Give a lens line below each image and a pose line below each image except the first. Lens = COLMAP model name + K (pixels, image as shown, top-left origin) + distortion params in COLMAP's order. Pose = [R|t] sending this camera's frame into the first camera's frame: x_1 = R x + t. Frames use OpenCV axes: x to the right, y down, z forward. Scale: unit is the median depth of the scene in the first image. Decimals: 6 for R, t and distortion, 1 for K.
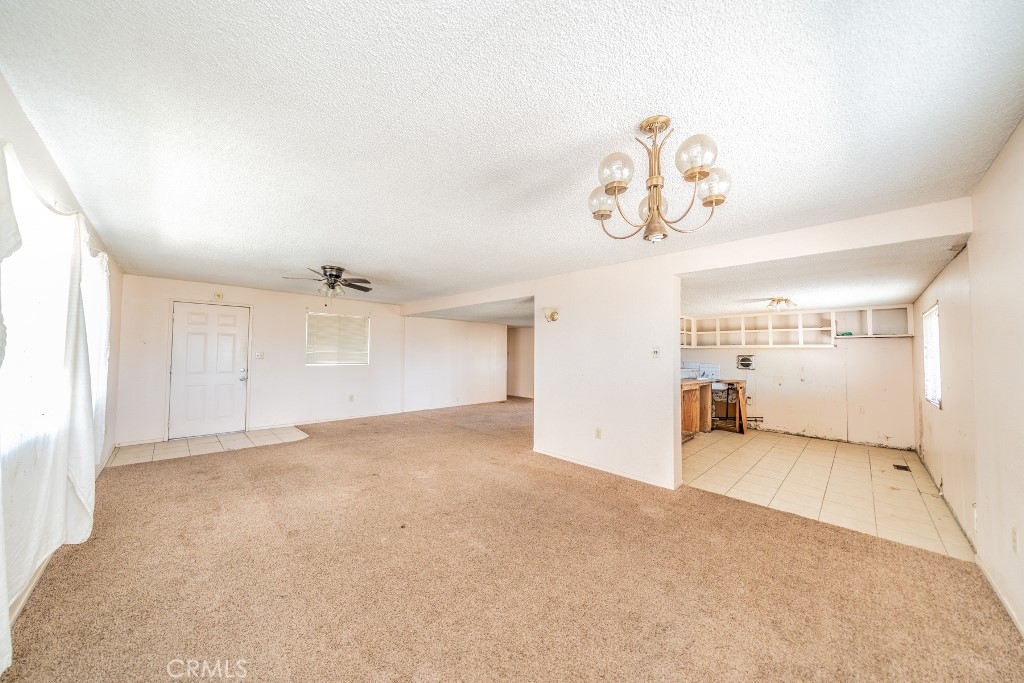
lens RADIAL K [[352.5, 0, 512.0], [0, 352.5, 341.5], [0, 0, 1]] dist [-0.001148, -0.000133]
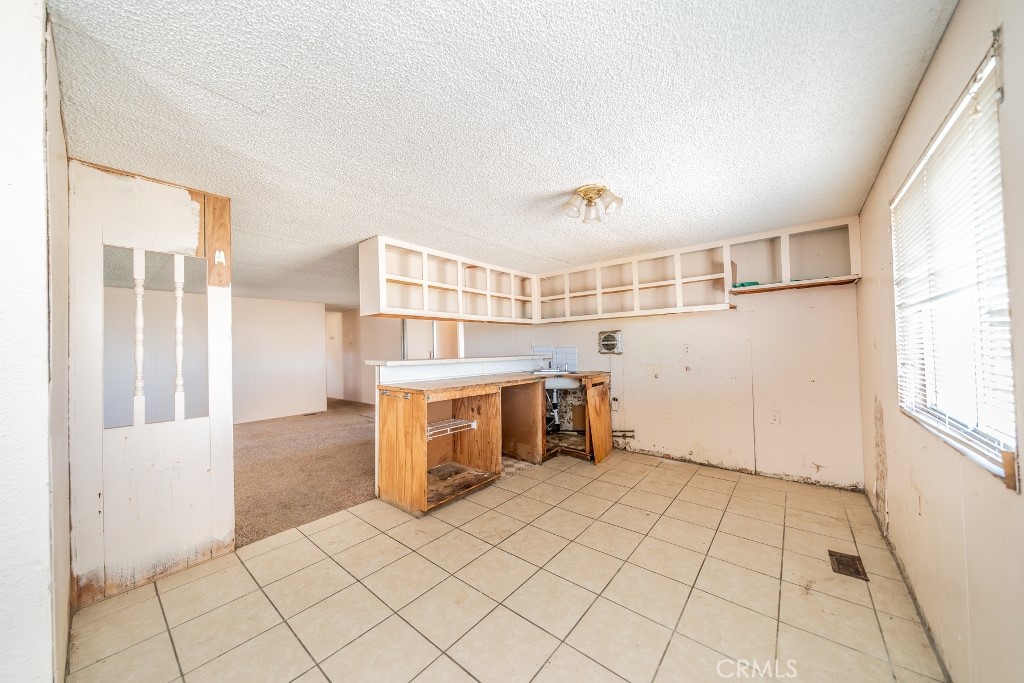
lens RADIAL K [[352.5, 0, 512.0], [0, 352.5, 341.5], [0, 0, 1]] dist [-0.001148, -0.000133]
pose [[0.994422, -0.032810, 0.100245, 0.476848], [0.030776, 0.999289, 0.021772, 0.042637], [-0.100888, -0.018565, 0.994725, 0.442963]]
